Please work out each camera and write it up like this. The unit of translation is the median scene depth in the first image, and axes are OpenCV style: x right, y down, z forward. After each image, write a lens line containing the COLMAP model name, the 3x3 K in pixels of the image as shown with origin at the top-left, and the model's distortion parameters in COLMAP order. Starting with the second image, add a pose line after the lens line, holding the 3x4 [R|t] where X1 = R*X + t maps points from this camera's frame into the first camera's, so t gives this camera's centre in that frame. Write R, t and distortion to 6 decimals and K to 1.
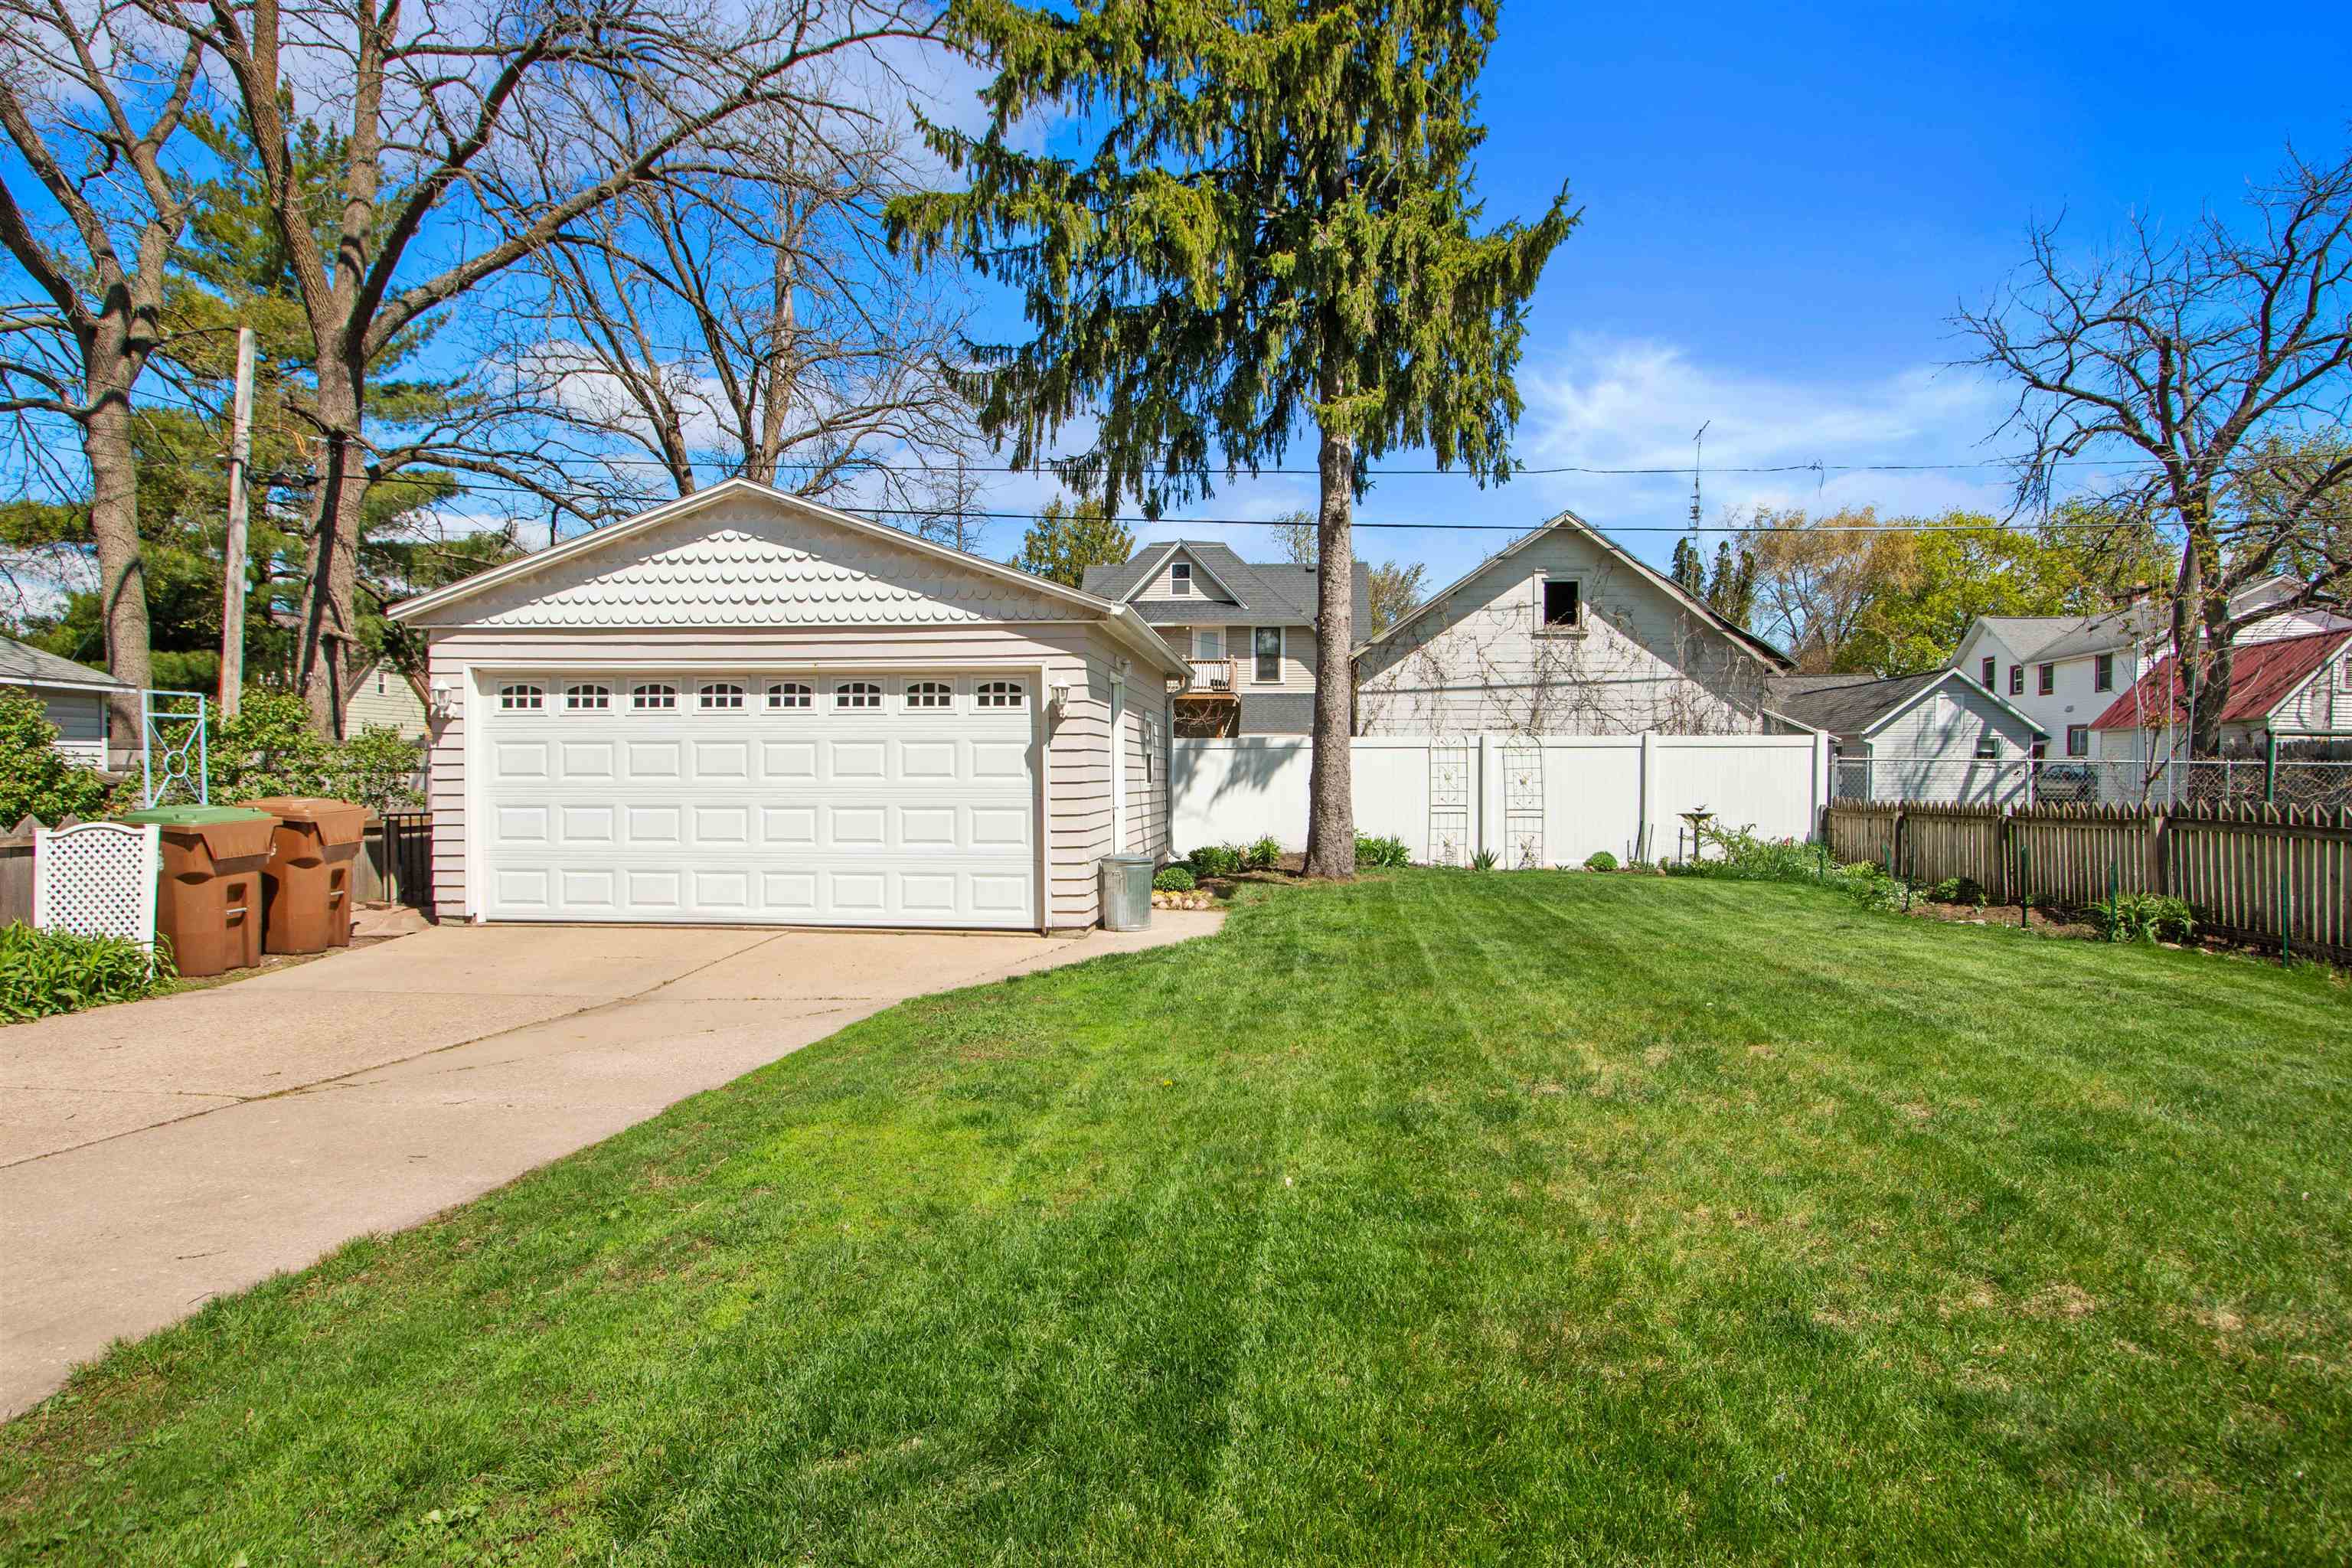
lens RADIAL K [[1085.5, 0, 1174.3], [0, 1085.5, 773.0], [0, 0, 1]] dist [-0.000801, -0.000050]
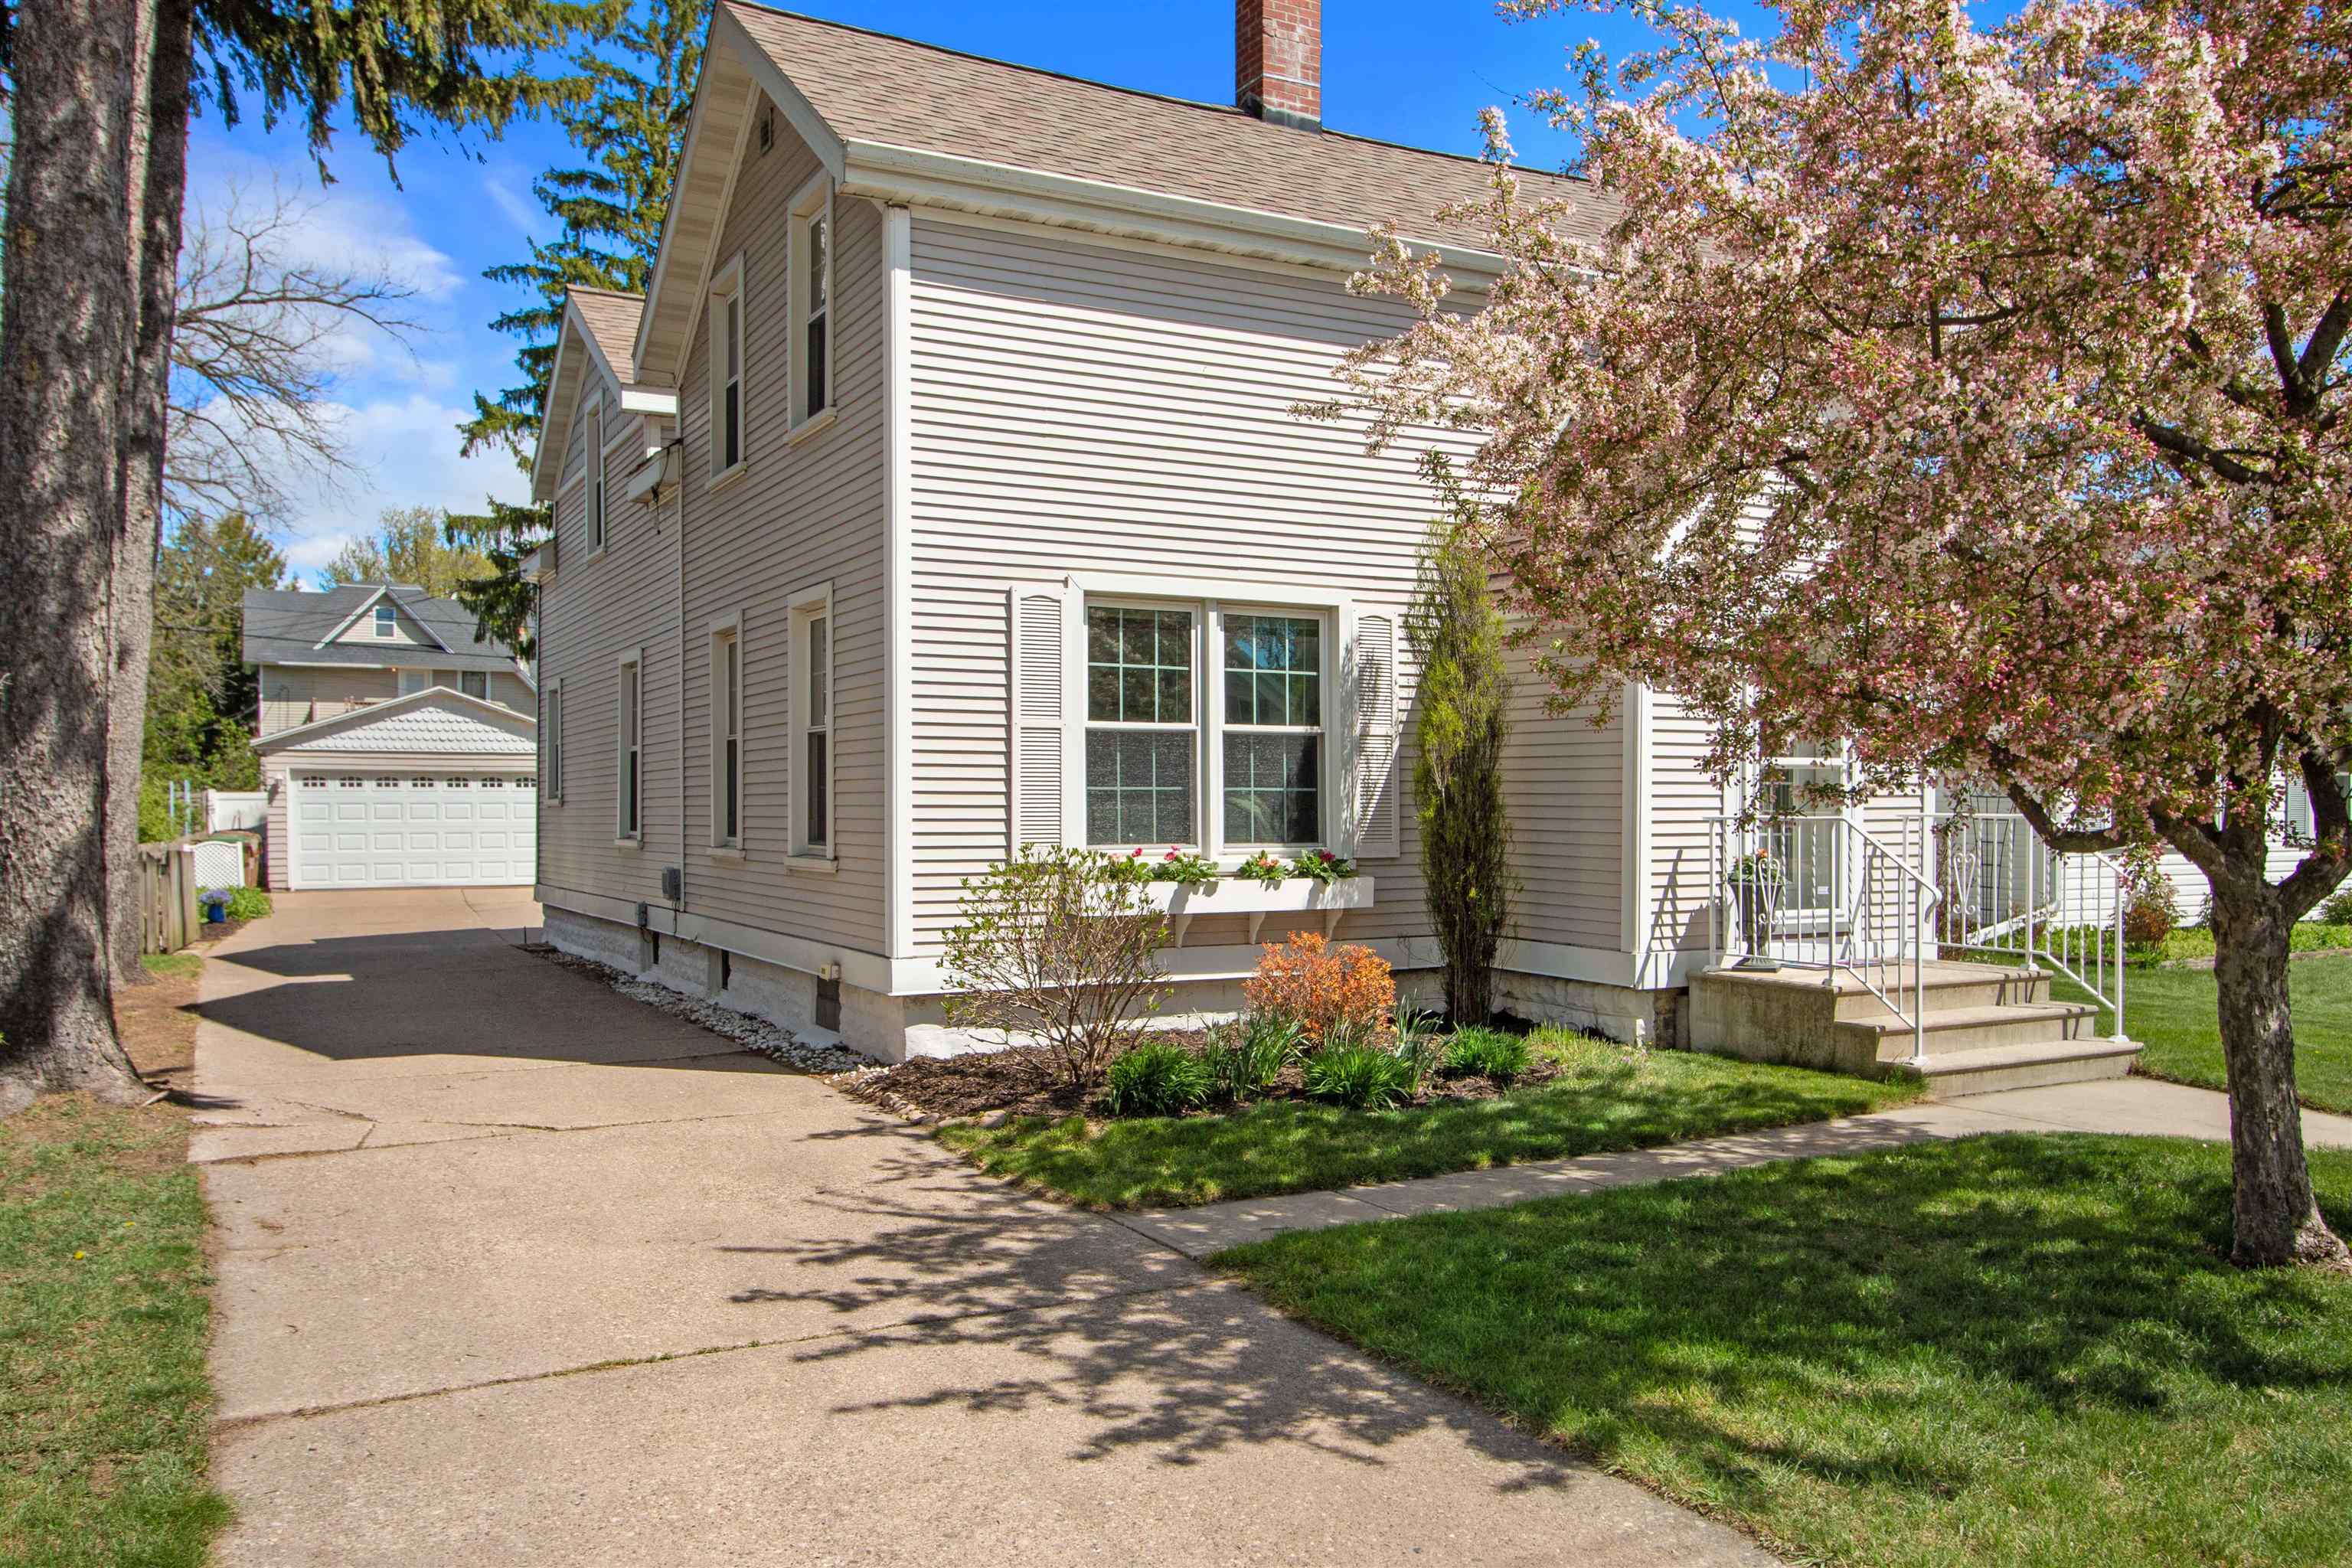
lens RADIAL K [[1825.9, 0, 1175.0], [0, 1825.9, 789.5], [0, 0, 1]] dist [-0.002879, -0.000568]
pose [[0.821488, -0.001504, 0.570224, -1.242889], [0.006662, 0.999954, -0.006961, -0.020218], [-0.570187, 0.009518, 0.821460, -2.817994]]
